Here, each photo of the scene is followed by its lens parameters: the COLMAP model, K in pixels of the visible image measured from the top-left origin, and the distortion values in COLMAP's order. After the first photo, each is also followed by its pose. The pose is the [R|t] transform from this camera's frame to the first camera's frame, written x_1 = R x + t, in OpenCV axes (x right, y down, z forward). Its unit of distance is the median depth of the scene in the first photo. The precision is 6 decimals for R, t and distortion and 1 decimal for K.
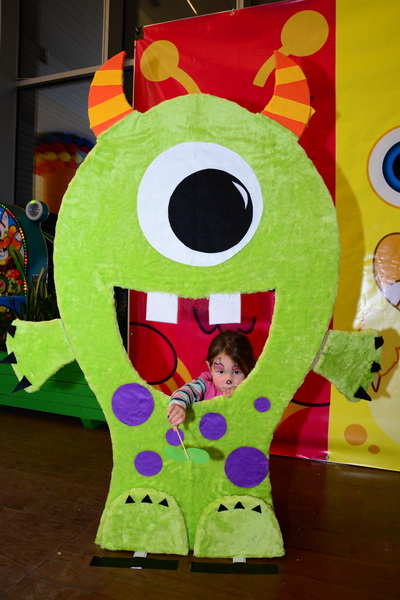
lens RADIAL K [[463.0, 0, 199.8], [0, 463.0, 300.3], [0, 0, 1]] dist [-0.143993, 0.106438]
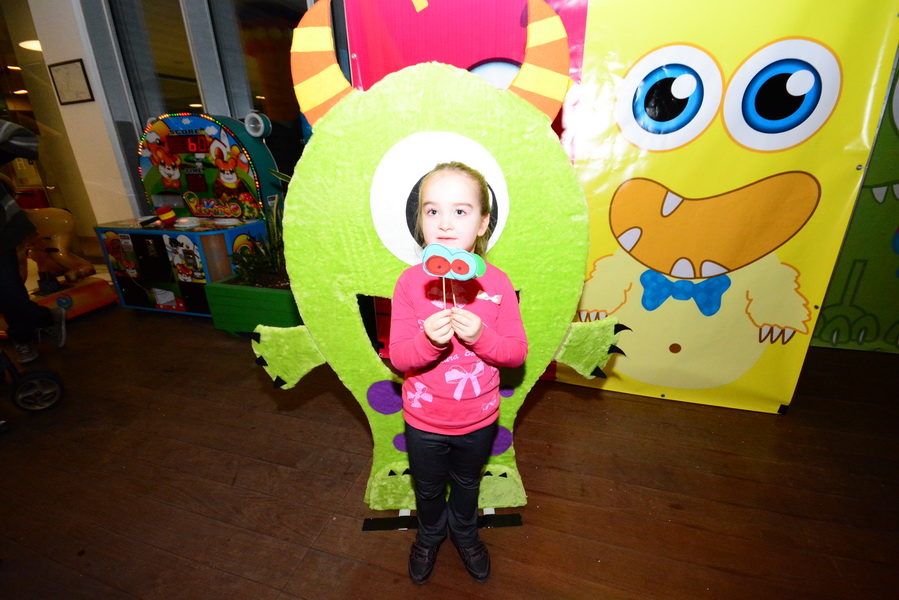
lens RADIAL K [[394.9, 0, 453.8], [0, 394.9, 303.3], [0, 0, 1]] dist [0.005275, -0.003748]
pose [[0.997384, -0.058392, 0.042608, -0.016658], [0.040986, 0.942371, 0.332049, -0.285003], [-0.059542, -0.329434, 0.942299, 0.191444]]
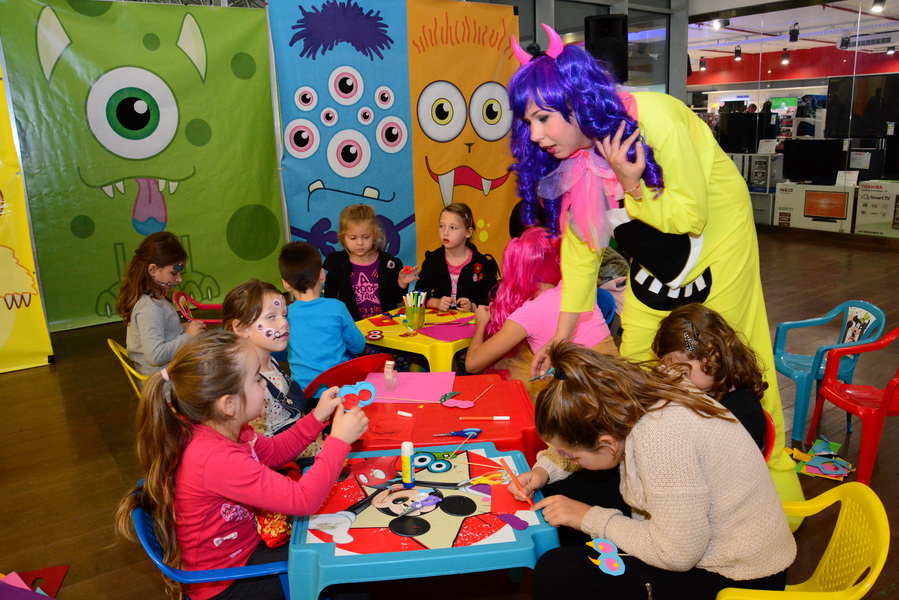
lens RADIAL K [[693.7, 0, 444.3], [0, 693.7, 307.0], [0, 0, 1]] dist [-0.143993, 0.106438]
pose [[0.576840, -0.235345, 0.782220, -0.071766], [0.075031, 0.968815, 0.236154, -0.212836], [-0.813404, -0.077532, 0.576509, -1.746811]]
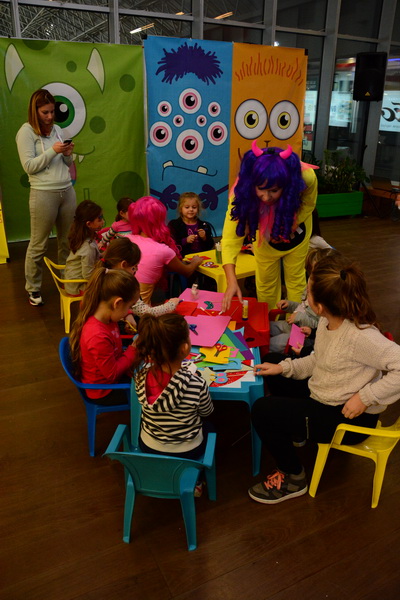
lens RADIAL K [[463.0, 0, 193.3], [0, 463.0, 301.5], [0, 0, 1]] dist [-0.143993, 0.106438]
pose [[0.689828, -0.291182, 0.662836, -0.237854], [0.031122, 0.926633, 0.374678, -0.388090], [-0.723305, -0.237834, 0.648279, -2.003098]]
